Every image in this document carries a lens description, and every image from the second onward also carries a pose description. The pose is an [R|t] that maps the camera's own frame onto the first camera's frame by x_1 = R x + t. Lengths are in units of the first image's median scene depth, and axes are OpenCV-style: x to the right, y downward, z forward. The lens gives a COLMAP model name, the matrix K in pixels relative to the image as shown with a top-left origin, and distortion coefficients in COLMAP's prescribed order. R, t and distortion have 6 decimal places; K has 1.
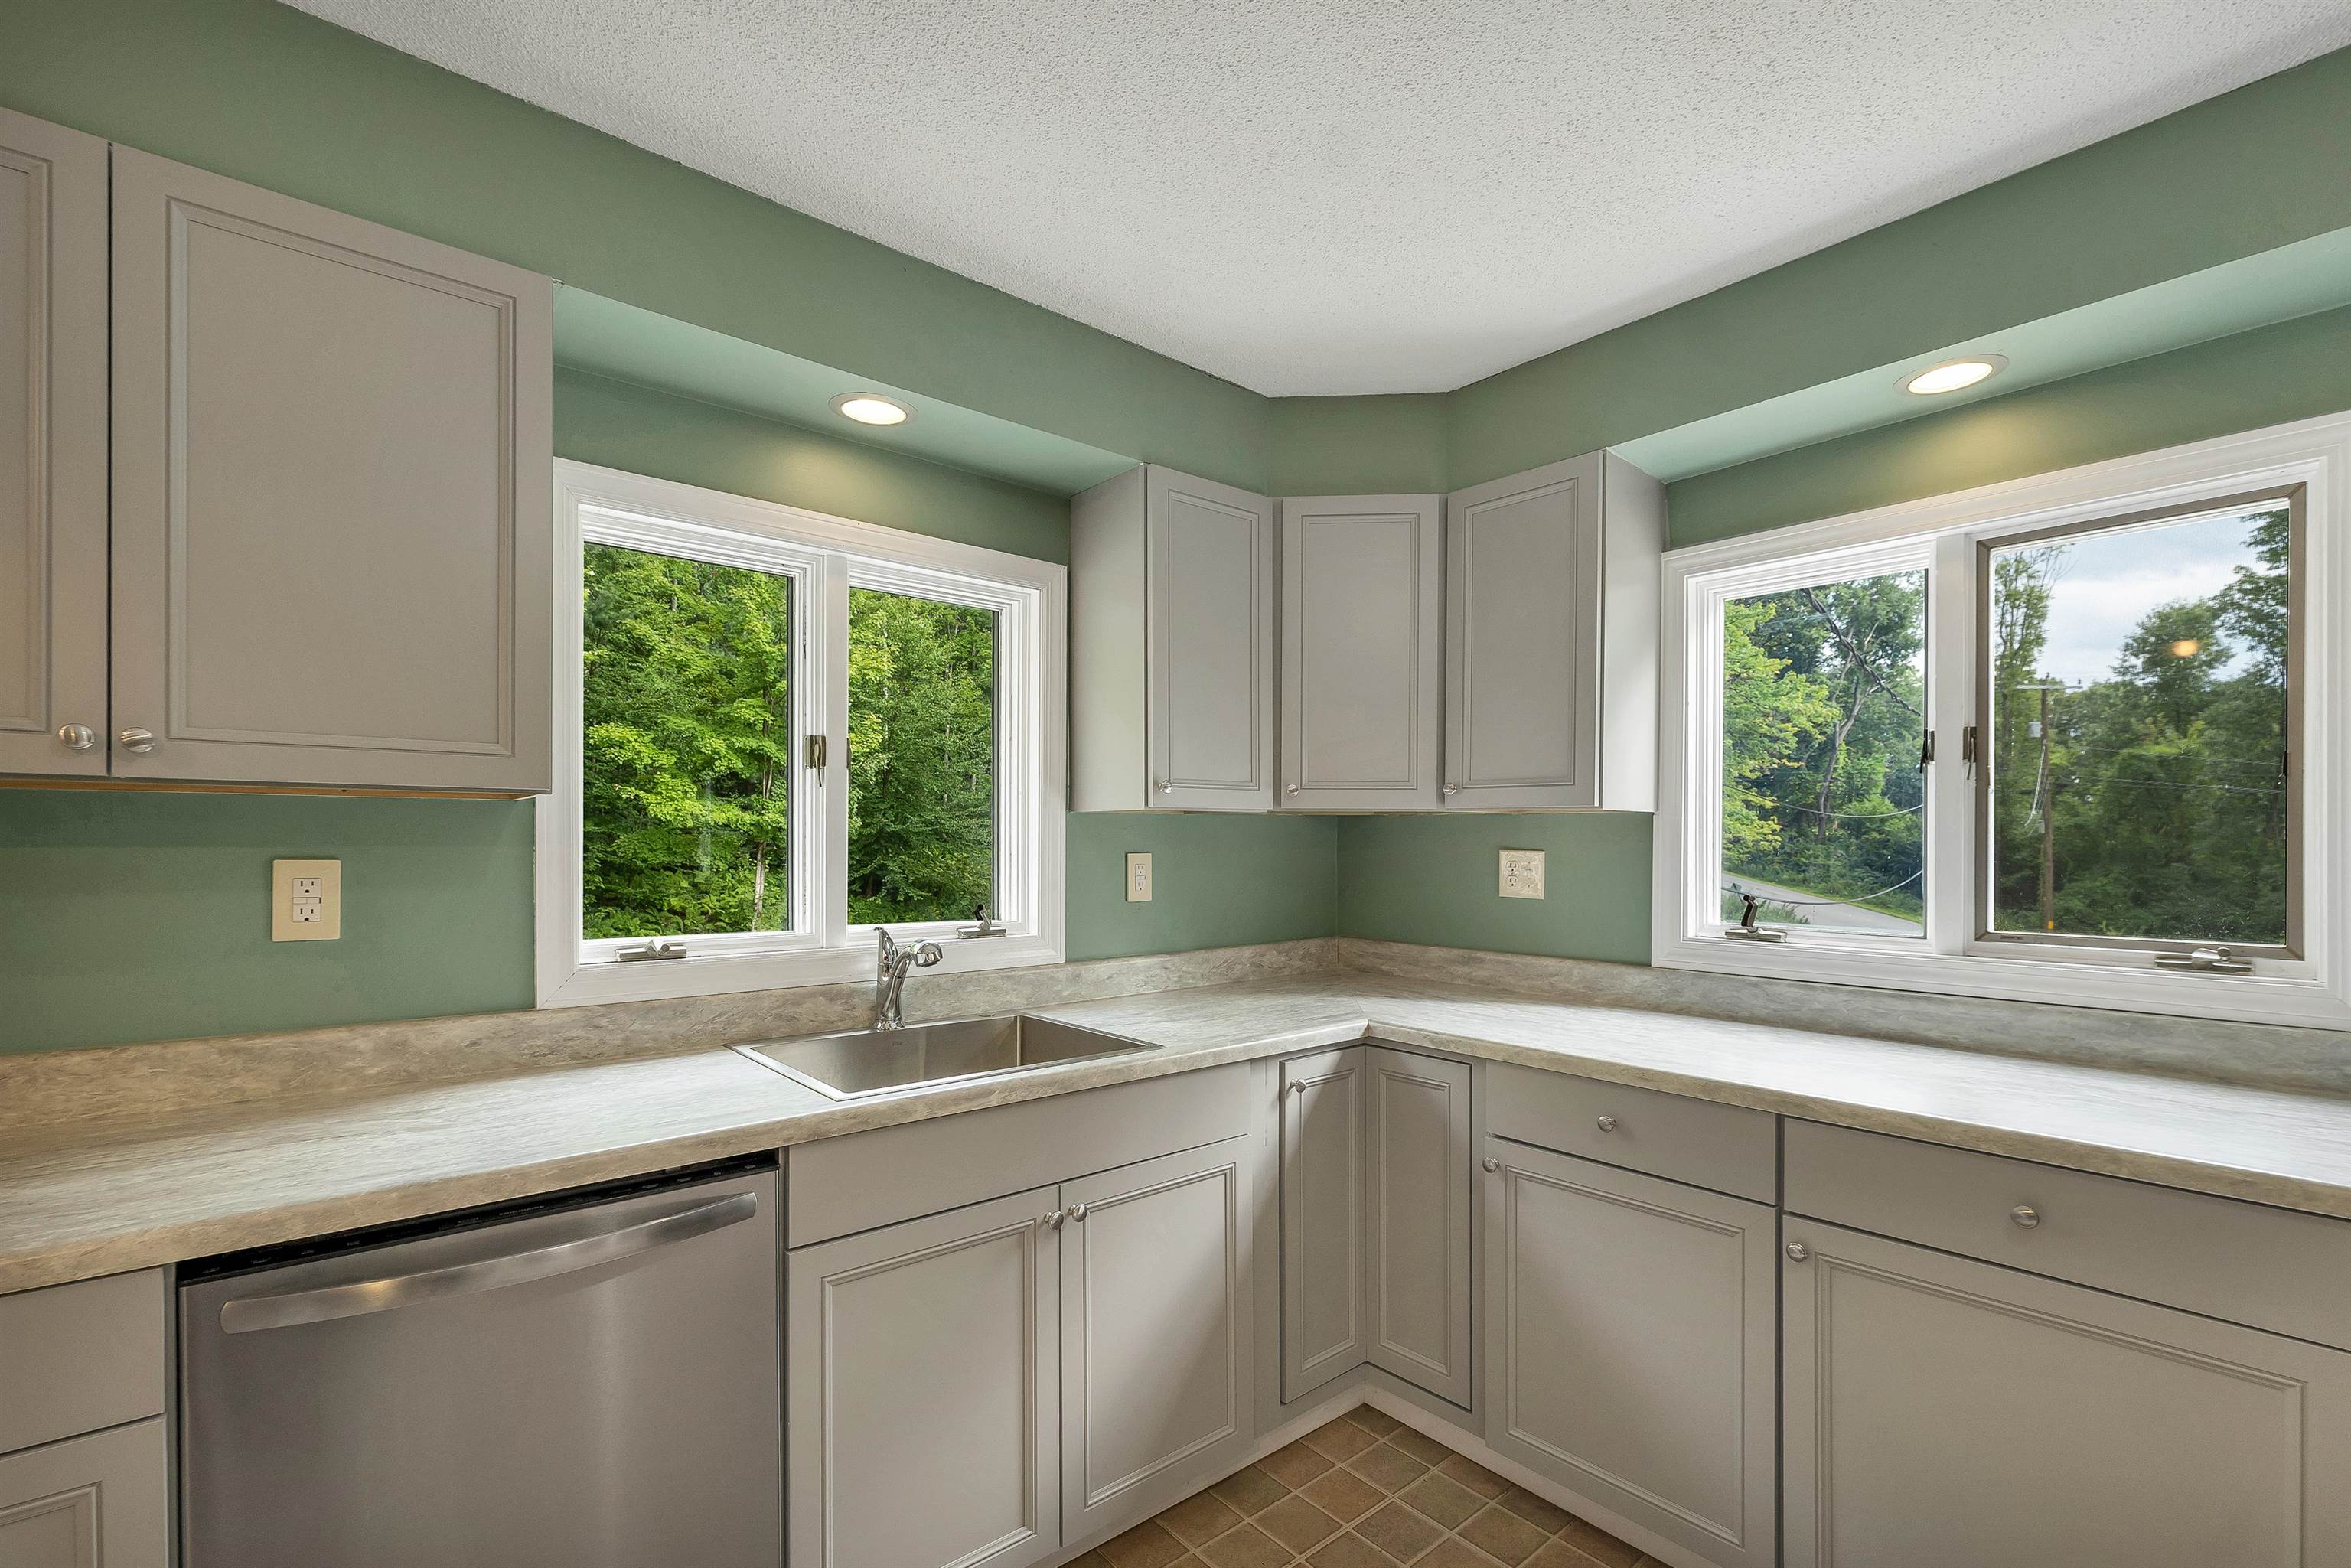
lens RADIAL K [[1013.4, 0, 1130.6], [0, 1013.4, 852.4], [0, 0, 1]] dist [-0.001031, -0.000094]
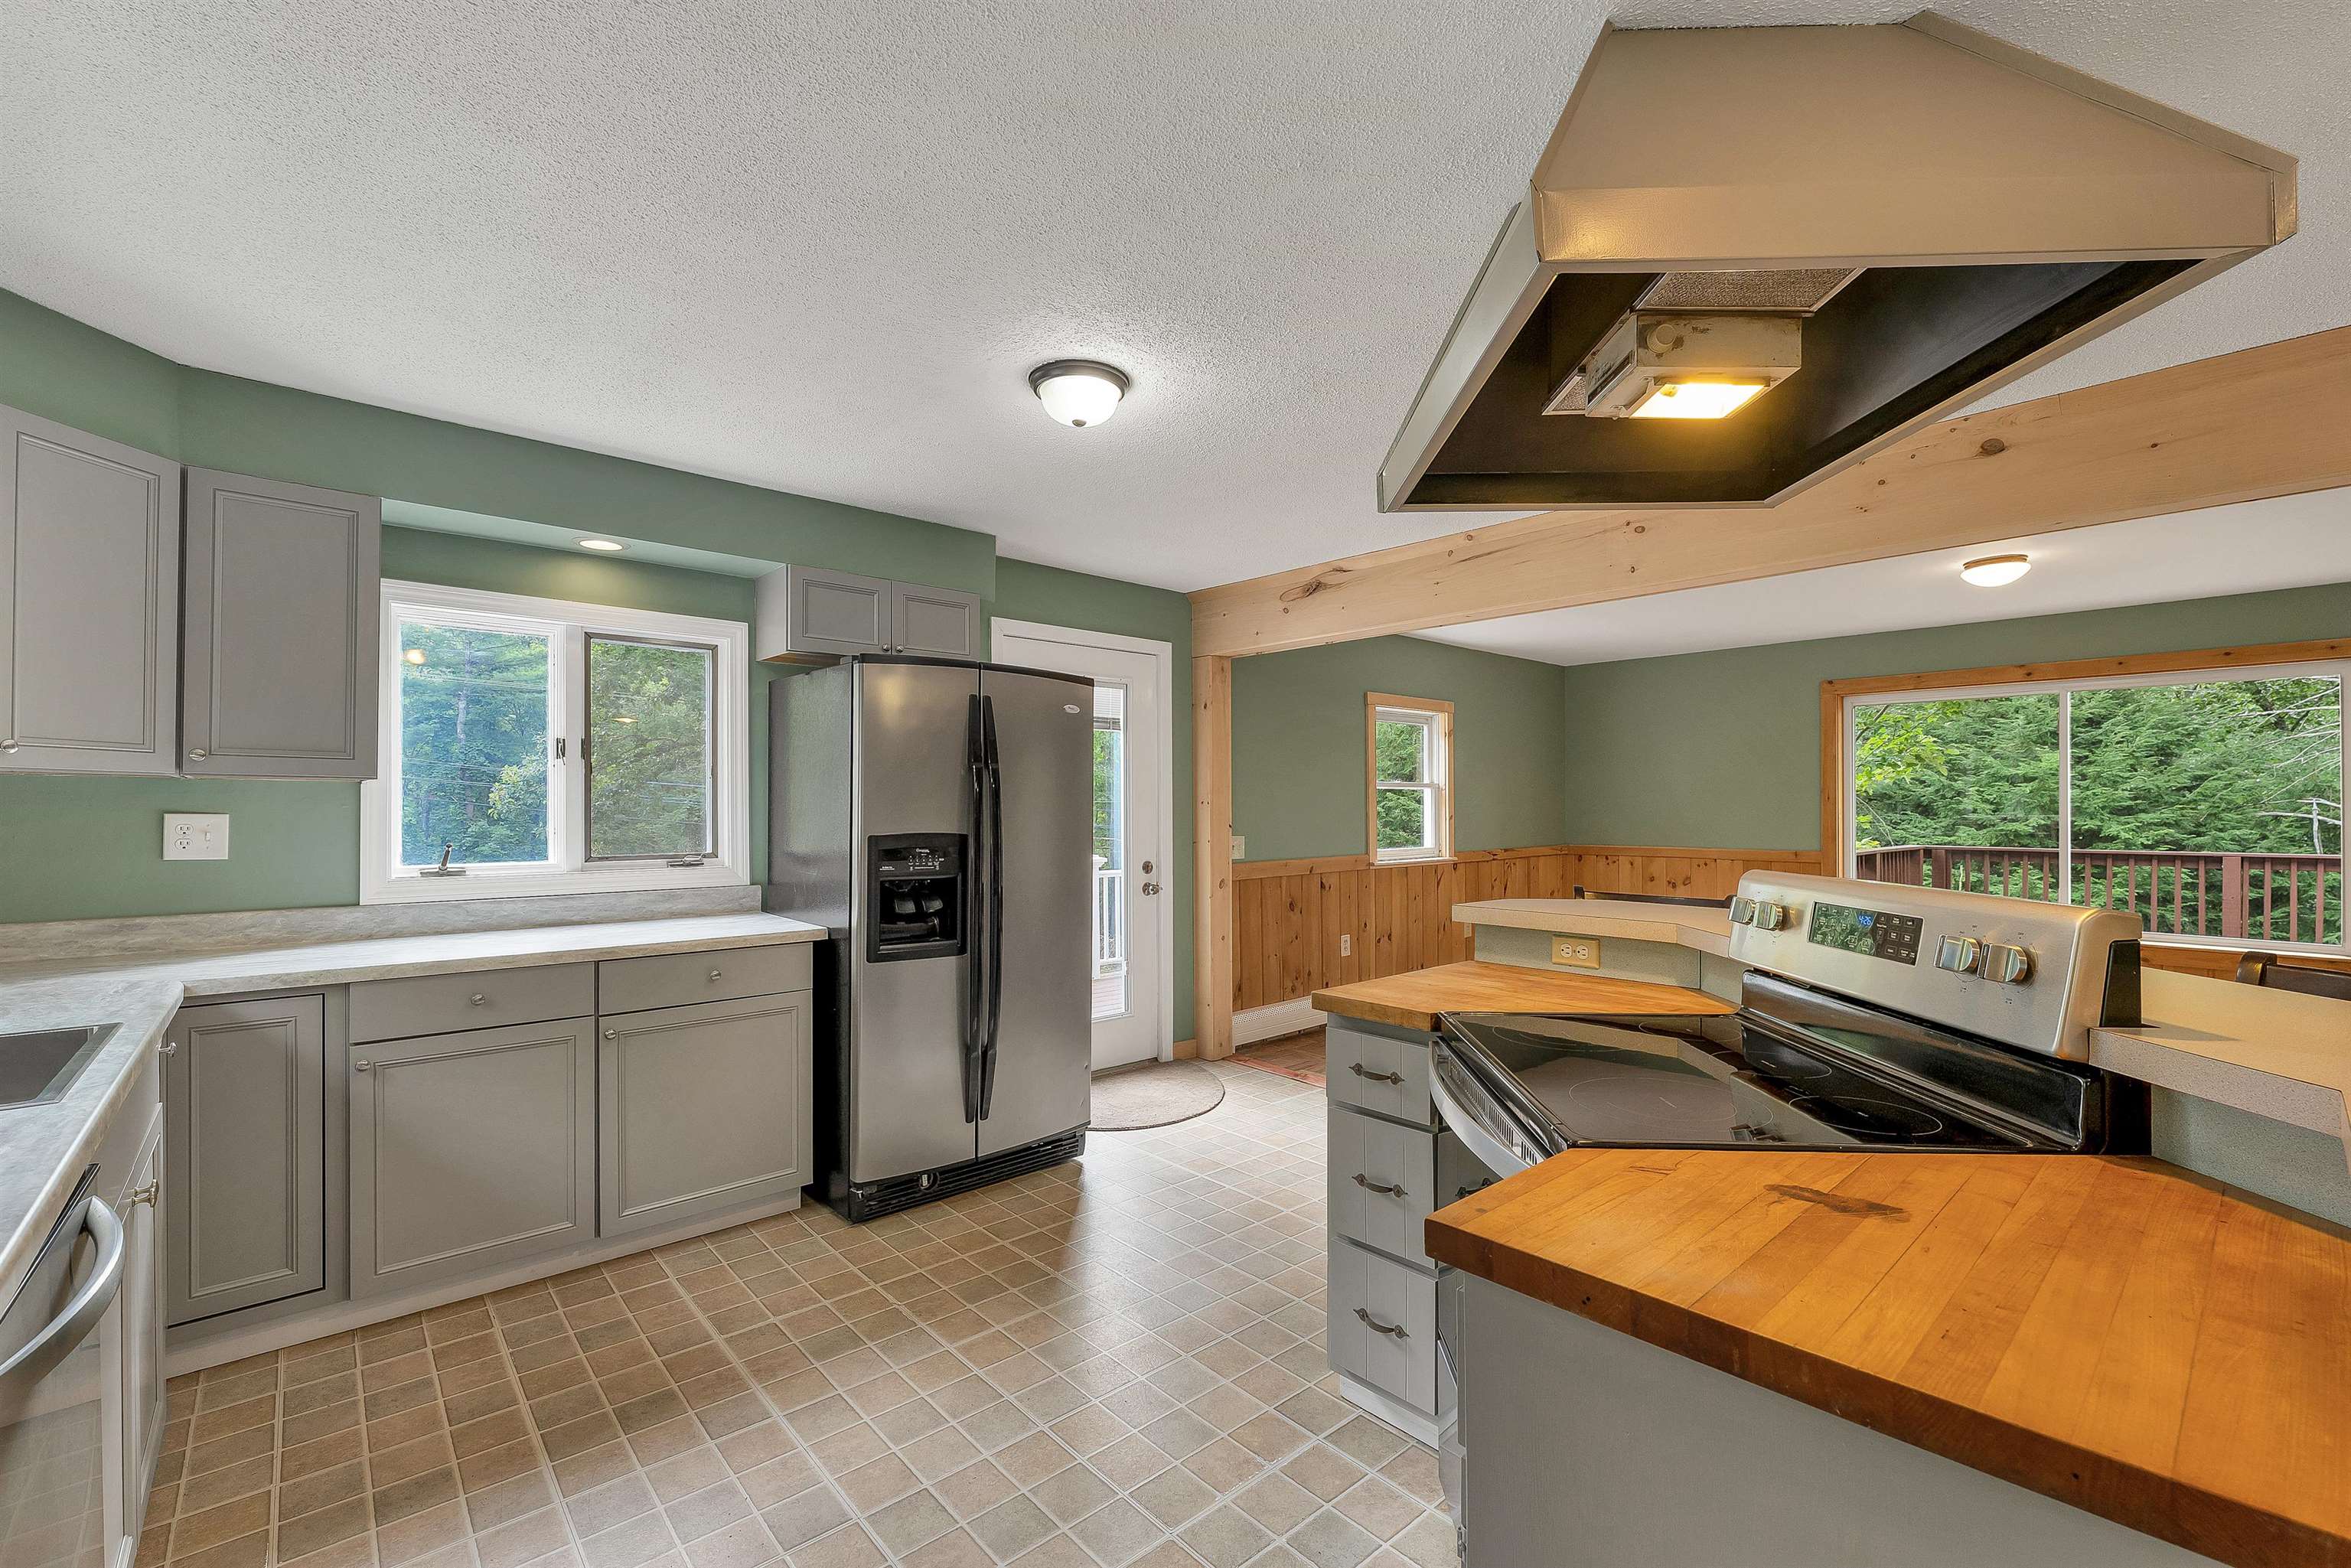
lens RADIAL K [[987.4, 0, 1172.0], [0, 987.4, 804.9], [0, 0, 1]] dist [-0.000892, -0.000130]
pose [[-0.029543, -0.001141, 0.999563, -0.781320], [0.010418, 0.999945, 0.001449, -0.002017], [-0.999509, 0.010457, -0.029530, 0.041032]]
